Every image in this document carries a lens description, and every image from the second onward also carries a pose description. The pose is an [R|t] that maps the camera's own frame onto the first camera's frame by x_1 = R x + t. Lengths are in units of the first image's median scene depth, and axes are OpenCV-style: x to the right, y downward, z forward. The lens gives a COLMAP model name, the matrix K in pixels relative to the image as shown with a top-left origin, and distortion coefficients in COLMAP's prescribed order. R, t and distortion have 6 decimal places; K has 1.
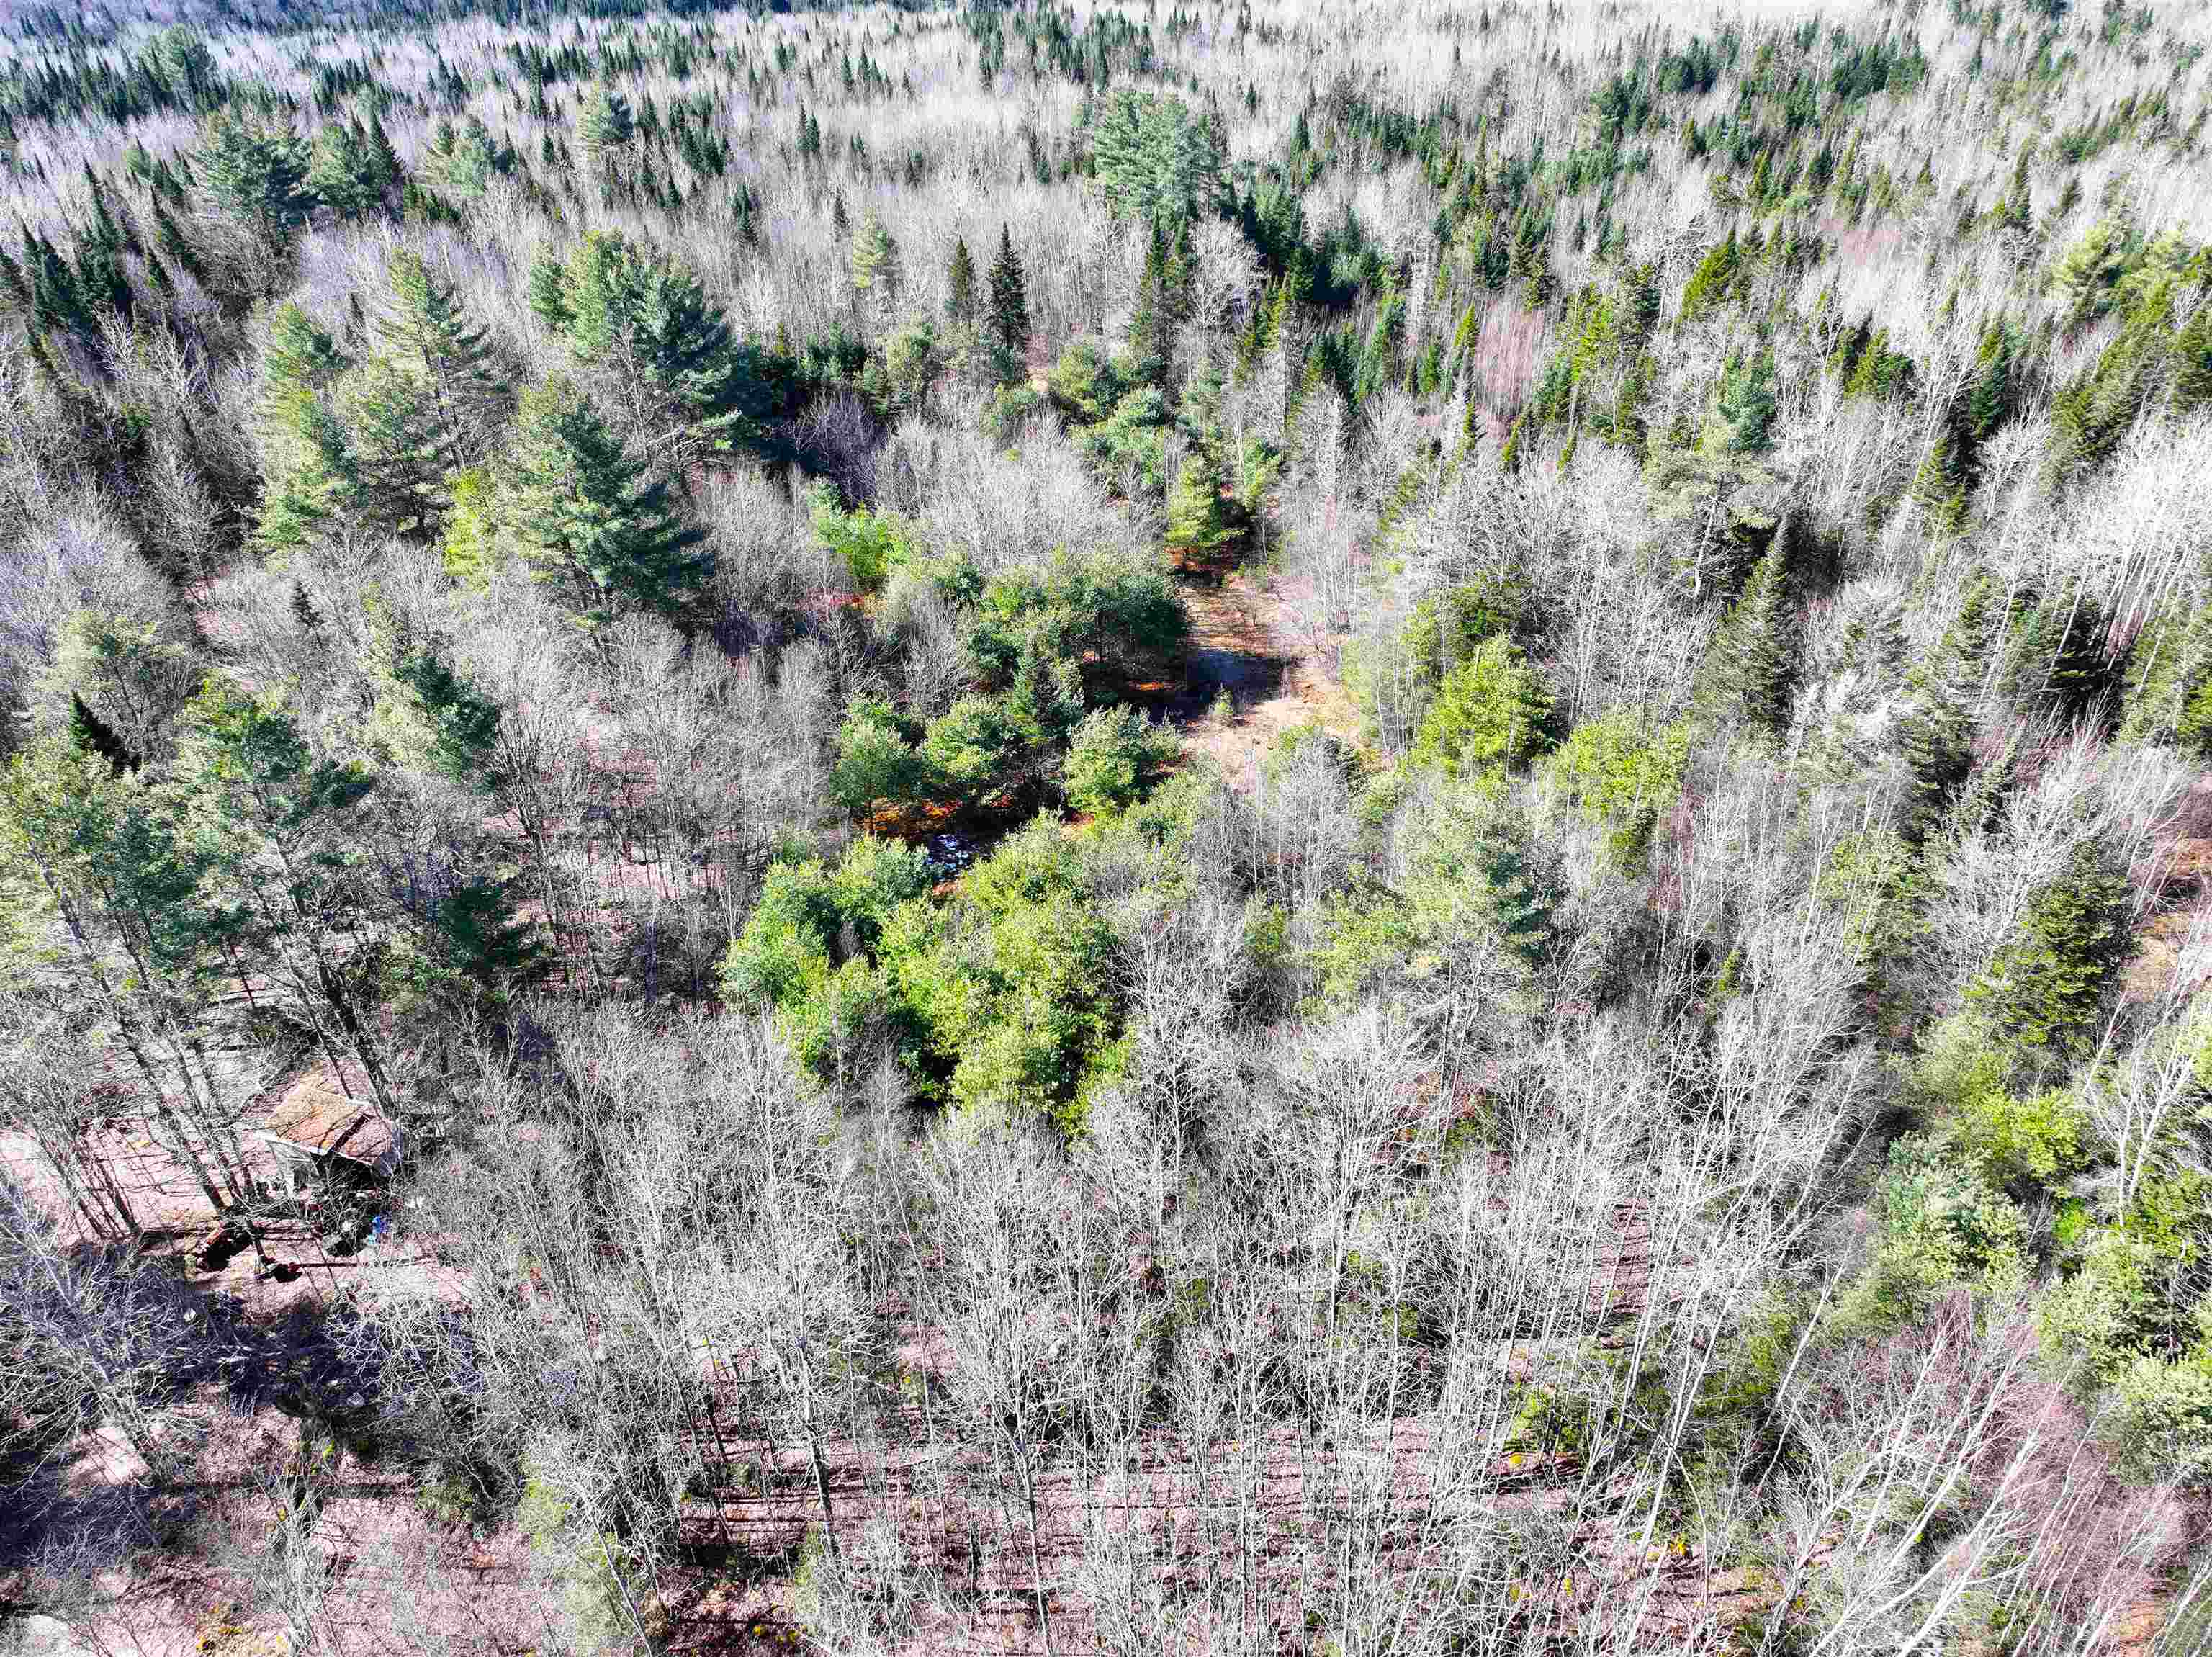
lens RADIAL K [[1535.5, 0, 1125.9], [0, 1535.5, 837.7], [0, 0, 1]] dist [-0.002096, 0.019955]
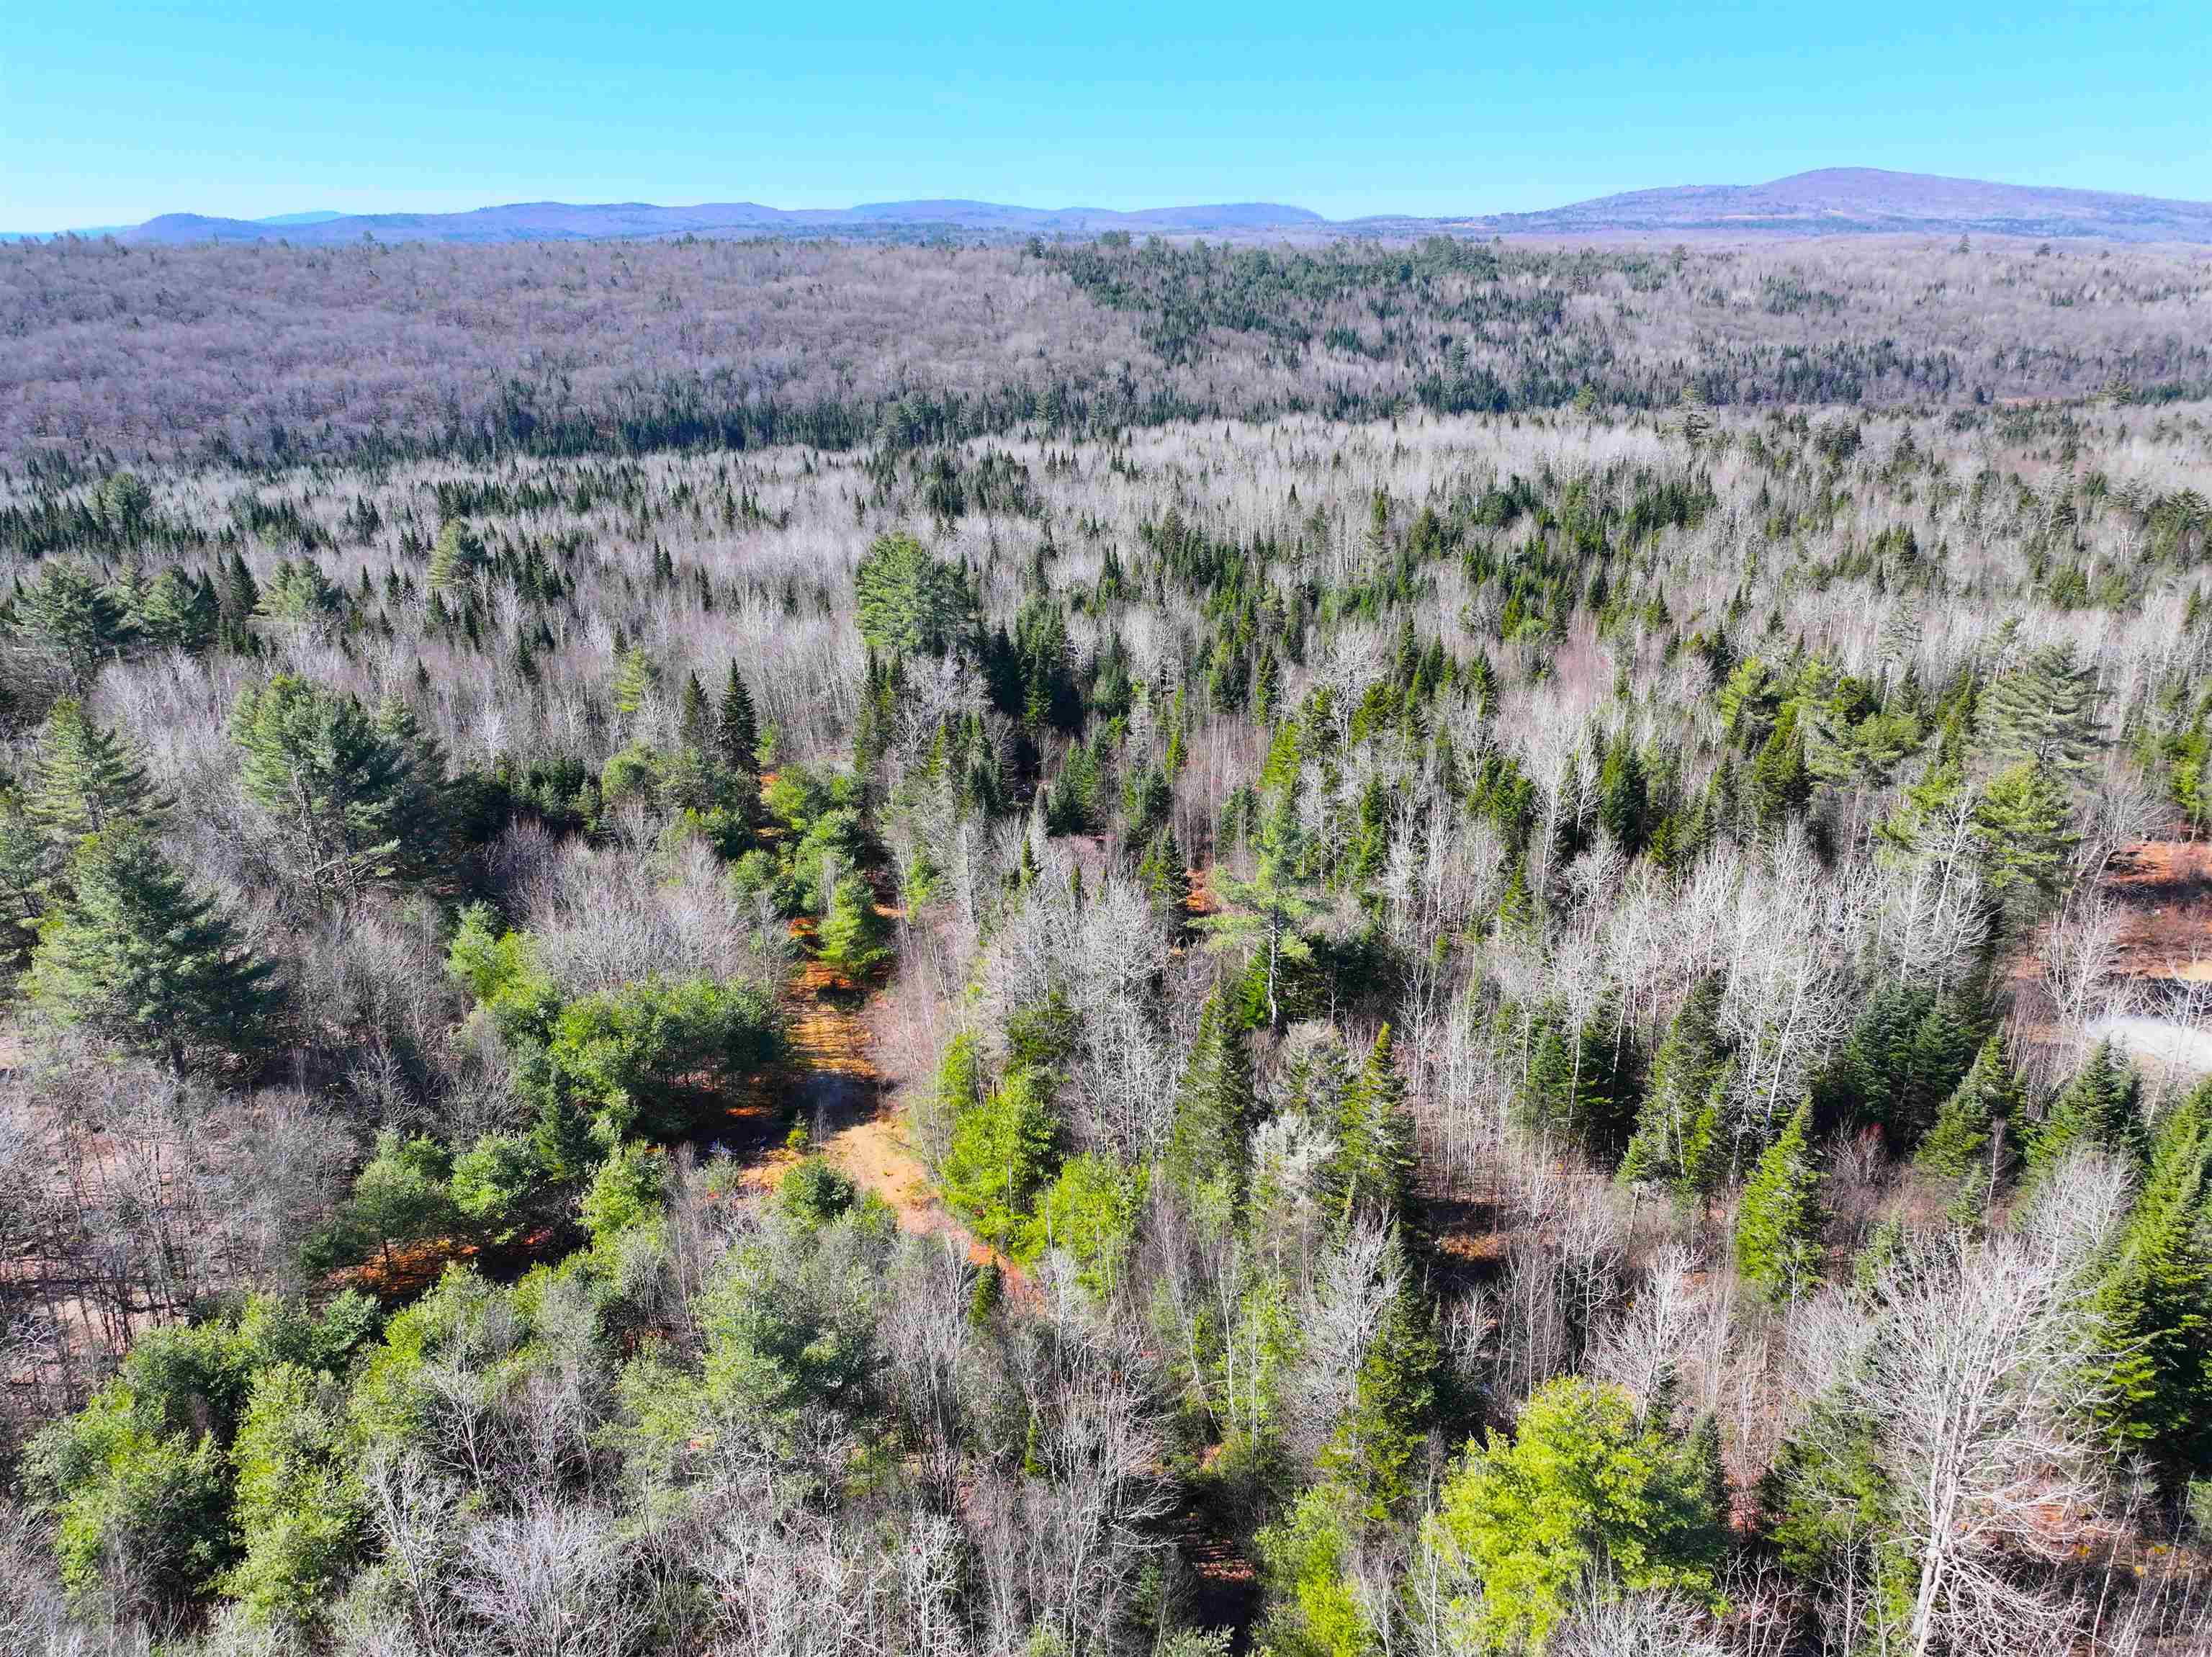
lens RADIAL K [[1543.8, 0, 1120.3], [0, 1543.8, 839.4], [0, 0, 1]] dist [0.005057, 0.002587]
pose [[0.999935, -0.005339, 0.010099, 0.173411], [0.007580, 0.971509, -0.236883, -0.020919], [-0.008546, 0.236944, 0.971486, -0.014661]]
